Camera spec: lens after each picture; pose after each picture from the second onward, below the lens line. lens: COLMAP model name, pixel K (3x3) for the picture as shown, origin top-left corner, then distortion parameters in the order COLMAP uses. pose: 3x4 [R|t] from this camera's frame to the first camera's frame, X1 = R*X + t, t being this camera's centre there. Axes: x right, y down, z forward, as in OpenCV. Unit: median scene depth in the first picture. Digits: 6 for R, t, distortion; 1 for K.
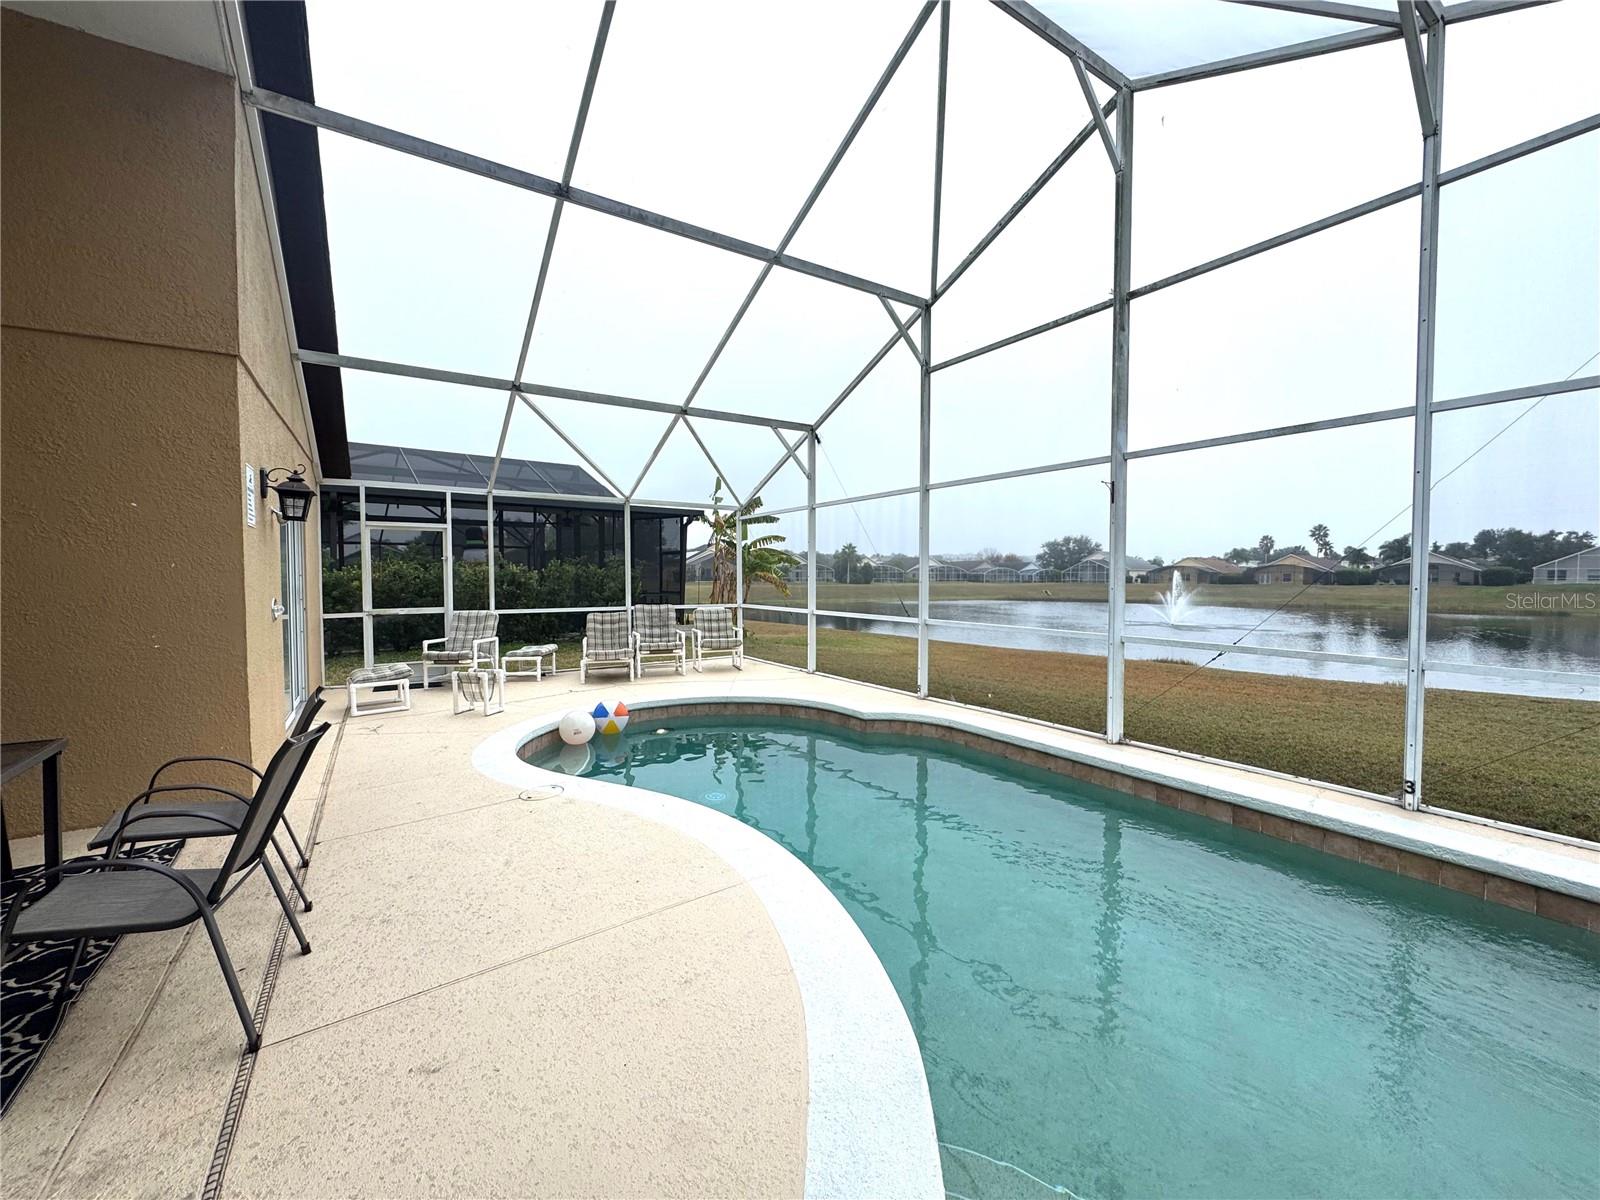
lens RADIAL K [[639.2, 0, 800.1], [0, 639.2, 599.0], [0, 0, 1]] dist [-0.001874, -0.000408]
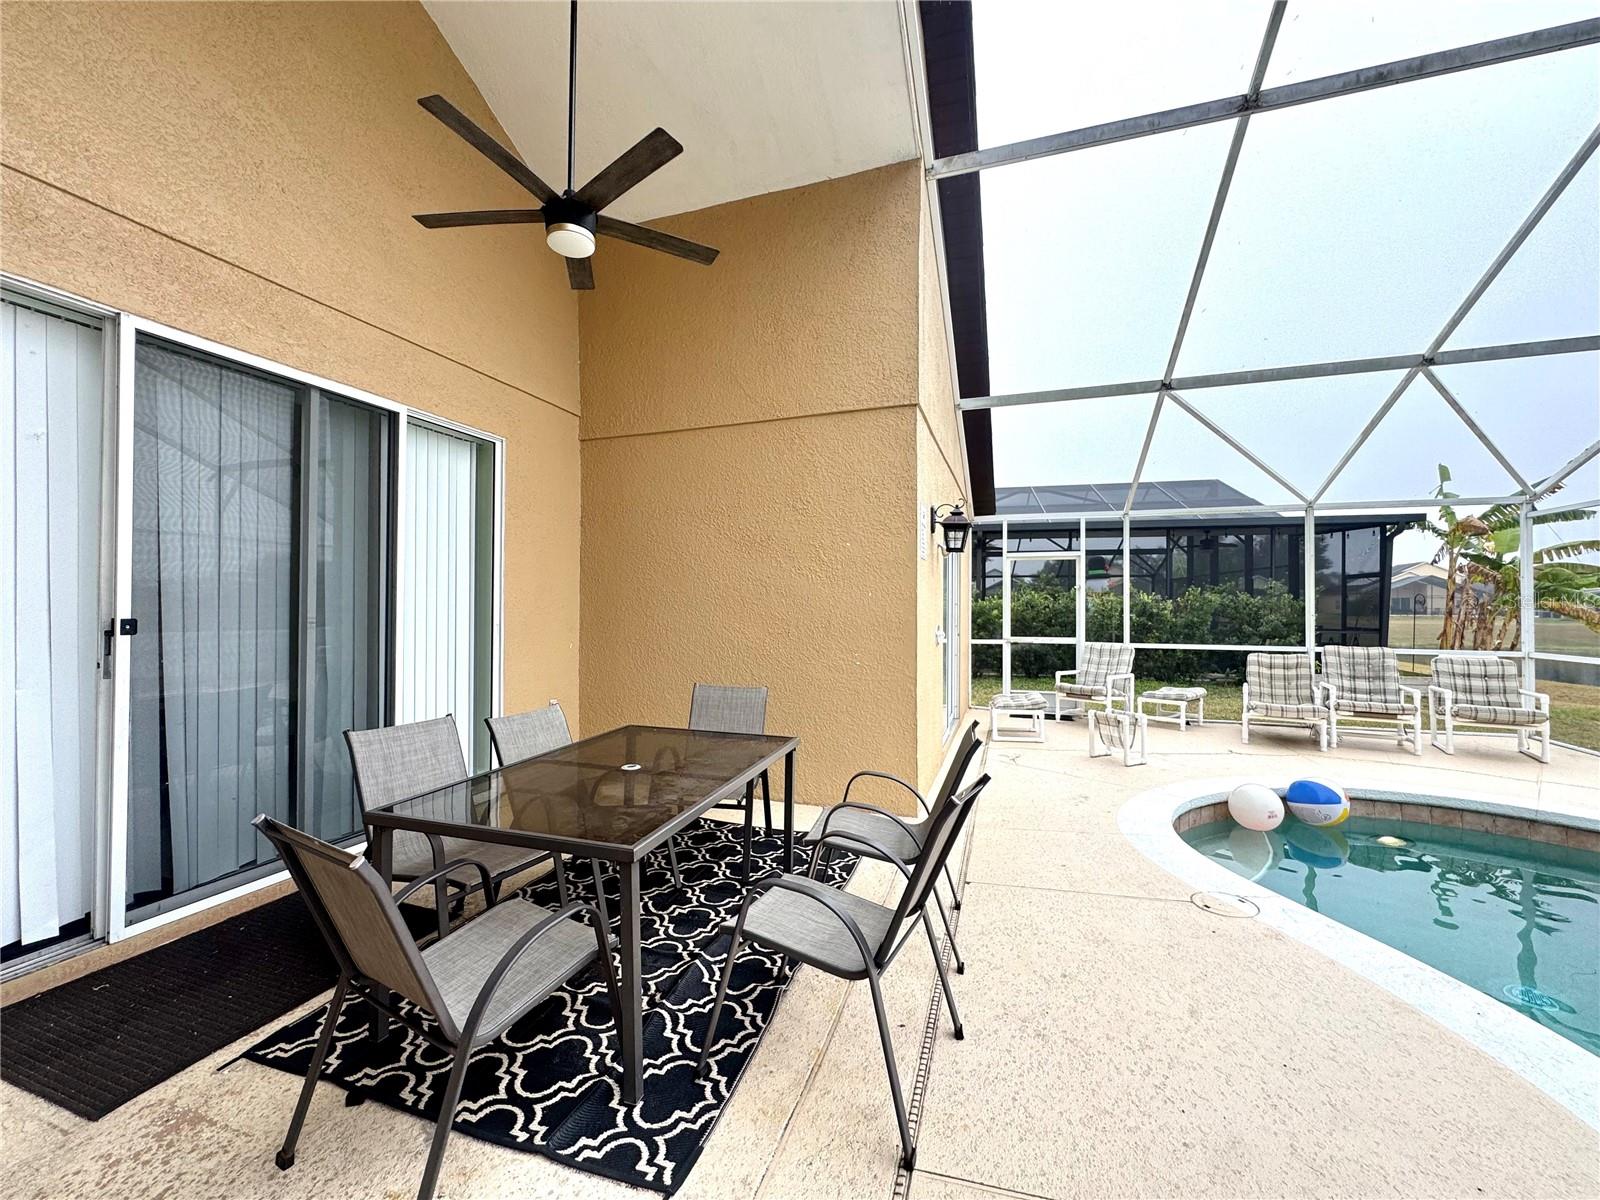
lens RADIAL K [[639.2, 0, 800.1], [0, 639.2, 599.0], [0, 0, 1]] dist [-0.001874, -0.000408]
pose [[0.622847, -0.004897, -0.782329, -0.067050], [-0.032366, 0.998963, -0.032021, -0.001567], [0.781674, 0.045265, 0.622042, 0.078193]]
